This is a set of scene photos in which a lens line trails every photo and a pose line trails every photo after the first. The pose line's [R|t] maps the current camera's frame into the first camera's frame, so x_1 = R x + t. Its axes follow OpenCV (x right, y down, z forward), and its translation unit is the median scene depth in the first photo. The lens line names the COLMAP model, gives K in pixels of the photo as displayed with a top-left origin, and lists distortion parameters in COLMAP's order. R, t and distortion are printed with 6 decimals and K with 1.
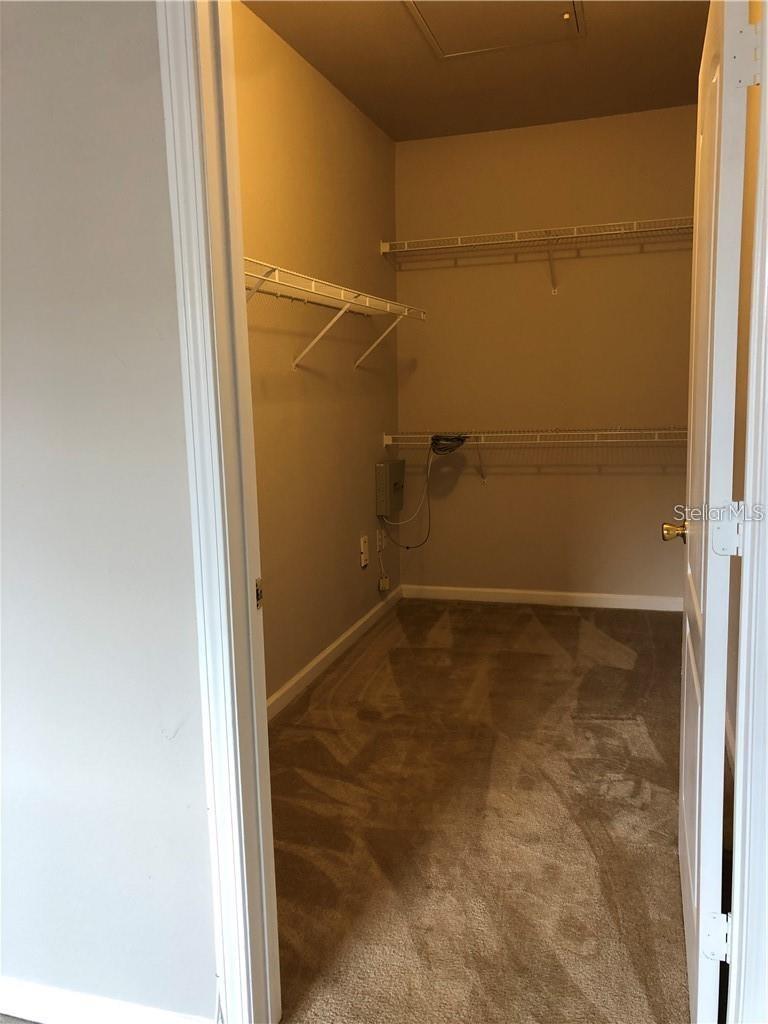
lens RADIAL K [[840.4, 0, 386.4], [0, 840.4, 513.2], [0, 0, 1]] dist [0.040266, -0.034750]
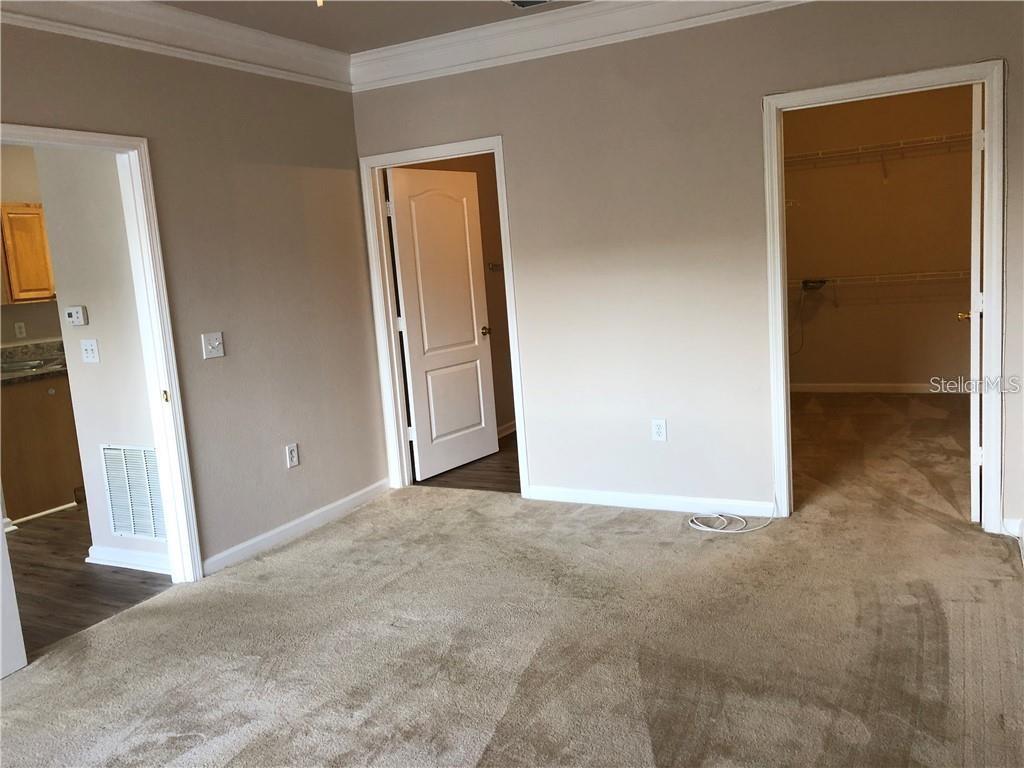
lens RADIAL K [[840.4, 0, 519.5], [0, 840.4, 375.2], [0, 0, 1]] dist [0.040266, -0.034750]
pose [[0.982595, -0.018622, -0.184823, -0.263751], [0.019634, 0.999801, 0.003644, 0.099813], [0.184718, -0.007209, 0.982765, -0.938088]]
